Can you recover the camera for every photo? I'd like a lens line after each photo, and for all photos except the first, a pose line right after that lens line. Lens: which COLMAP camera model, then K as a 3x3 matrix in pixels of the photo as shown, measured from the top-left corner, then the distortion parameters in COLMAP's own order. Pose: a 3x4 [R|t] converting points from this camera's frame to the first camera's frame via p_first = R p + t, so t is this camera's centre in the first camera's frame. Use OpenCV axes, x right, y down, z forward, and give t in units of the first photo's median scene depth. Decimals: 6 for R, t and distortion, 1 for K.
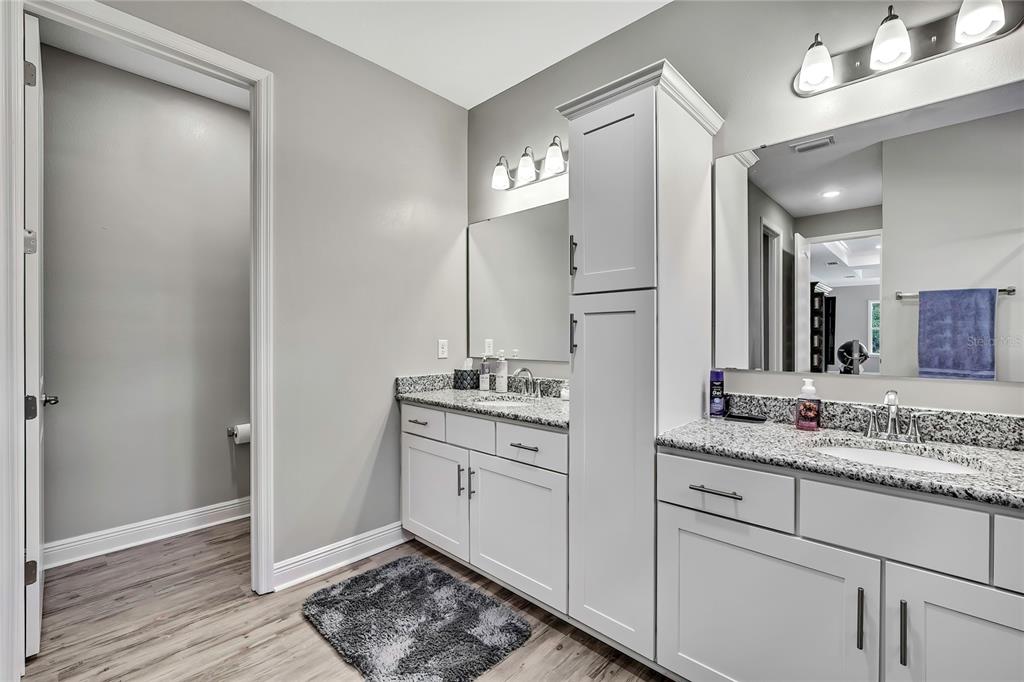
lens RADIAL K [[441.2, 0, 527.5], [0, 441.2, 340.9], [0, 0, 1]] dist [-0.014087, 0.000275]
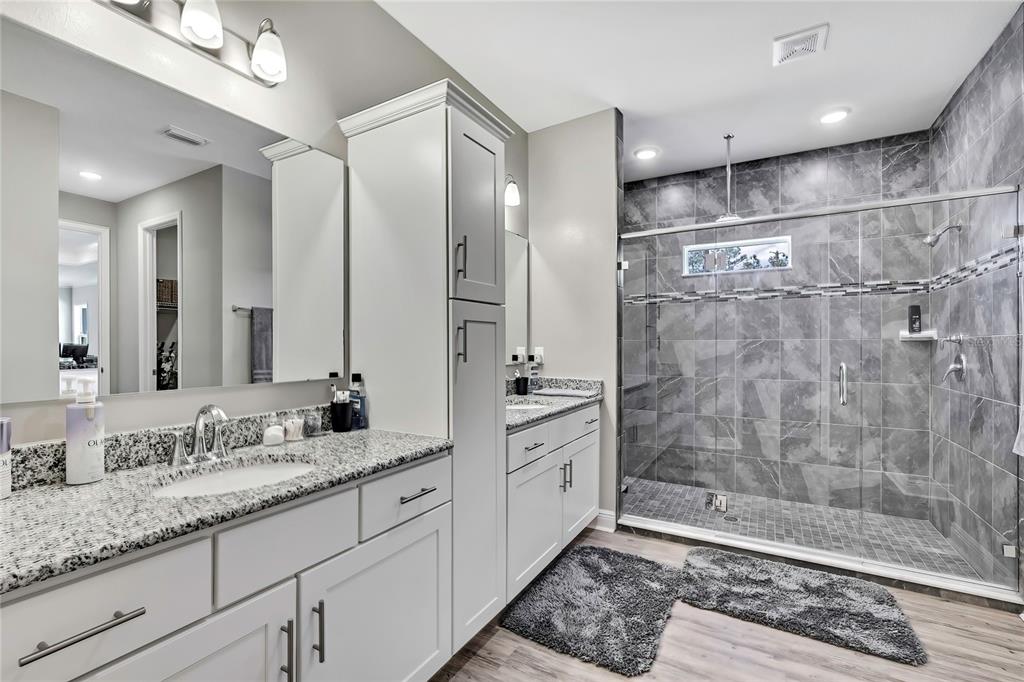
lens RADIAL K [[425.1, 0, 531.4], [0, 425.1, 341.9], [0, 0, 1]] dist [-0.000962, -0.000031]
pose [[-0.221501, 0.008444, 0.975123, -0.671116], [0.009316, 0.999935, -0.006543, -0.006304], [-0.975116, 0.007636, -0.221566, 0.878913]]
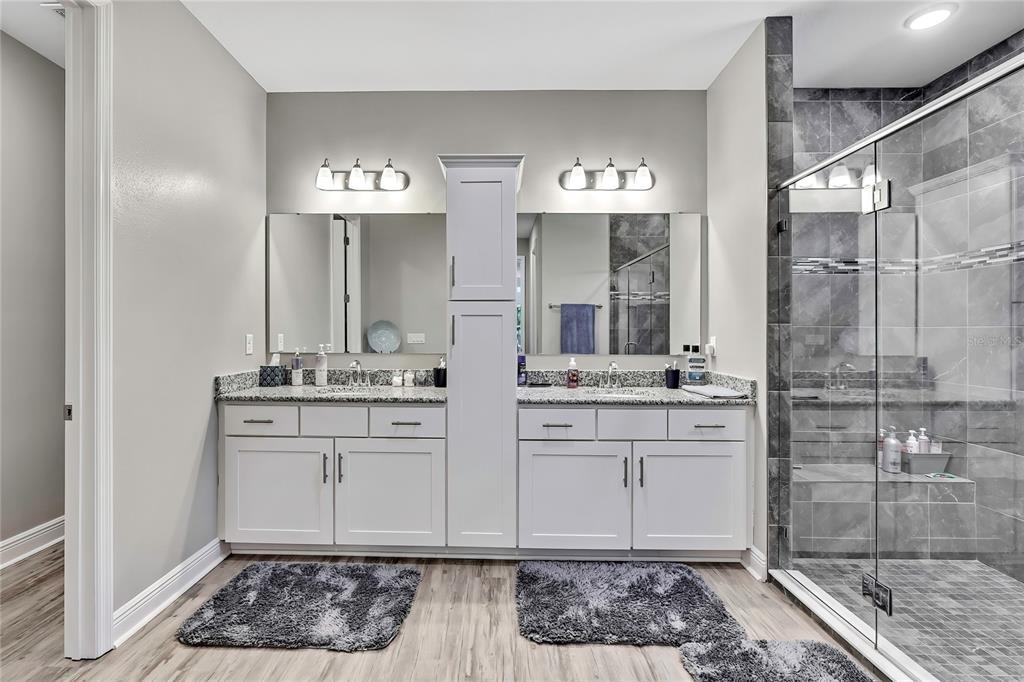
lens RADIAL K [[458.9, 0, 508.5], [0, 458.9, 331.5], [0, 0, 1]] dist [-0.009604, 0.000040]
pose [[0.729179, 0.006013, 0.684297, -0.602789], [0.000641, 0.999955, -0.009471, 0.000645], [-0.684323, 0.007345, 0.729142, -0.102817]]
